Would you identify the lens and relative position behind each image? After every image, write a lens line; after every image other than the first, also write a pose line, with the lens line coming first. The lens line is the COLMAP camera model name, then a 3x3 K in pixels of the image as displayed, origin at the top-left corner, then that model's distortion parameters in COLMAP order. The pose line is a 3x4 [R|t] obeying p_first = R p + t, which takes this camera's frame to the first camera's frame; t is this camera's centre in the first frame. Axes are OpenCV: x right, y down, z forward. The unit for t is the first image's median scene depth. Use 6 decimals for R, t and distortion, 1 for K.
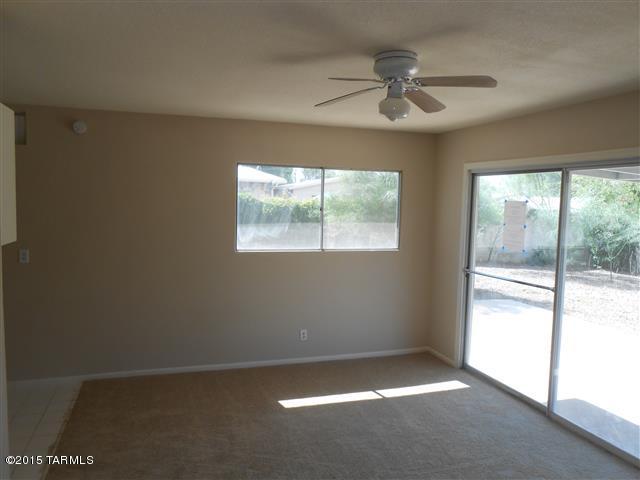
lens RADIAL K [[493.6, 0, 319.9], [0, 493.6, 239.2], [0, 0, 1]] dist [-0.051316, 0.000236]
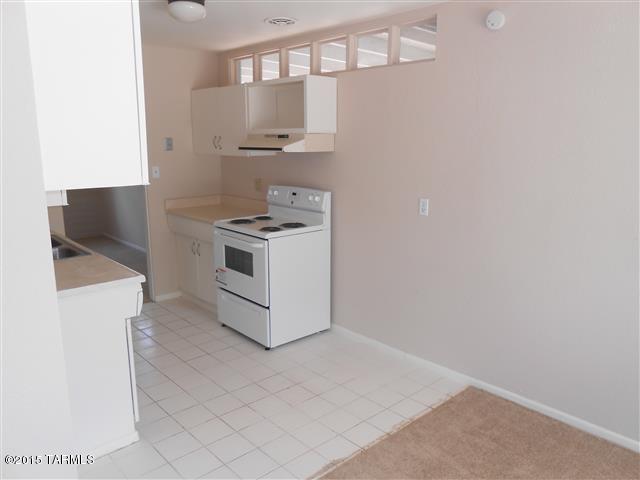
lens RADIAL K [[493.6, 0, 320.8], [0, 493.6, 241.6], [0, 0, 1]] dist [-0.051316, 0.000236]
pose [[0.394289, 0.167401, -0.903611, 0.054979], [-0.062247, 0.985876, 0.155479, -0.022895], [0.916876, -0.005057, 0.399140, 0.526399]]
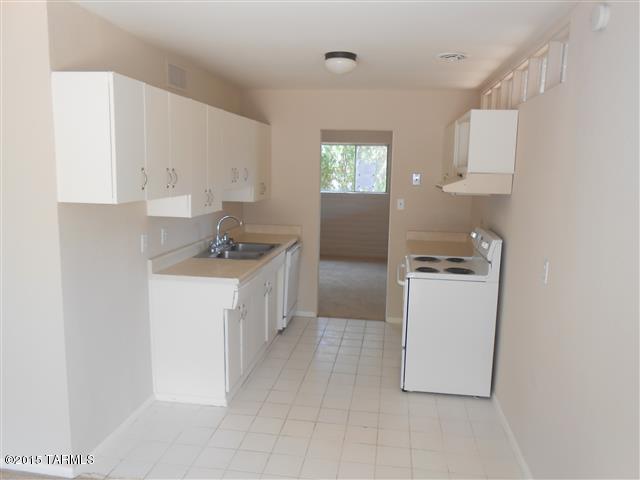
lens RADIAL K [[493.6, 0, 320.5], [0, 493.6, 240.3], [0, 0, 1]] dist [-0.051316, 0.000236]
pose [[-0.460417, 0.098425, -0.882229, 0.051206], [-0.096777, 0.982345, 0.160100, -0.071523], [0.882412, 0.159092, -0.442764, 1.014649]]
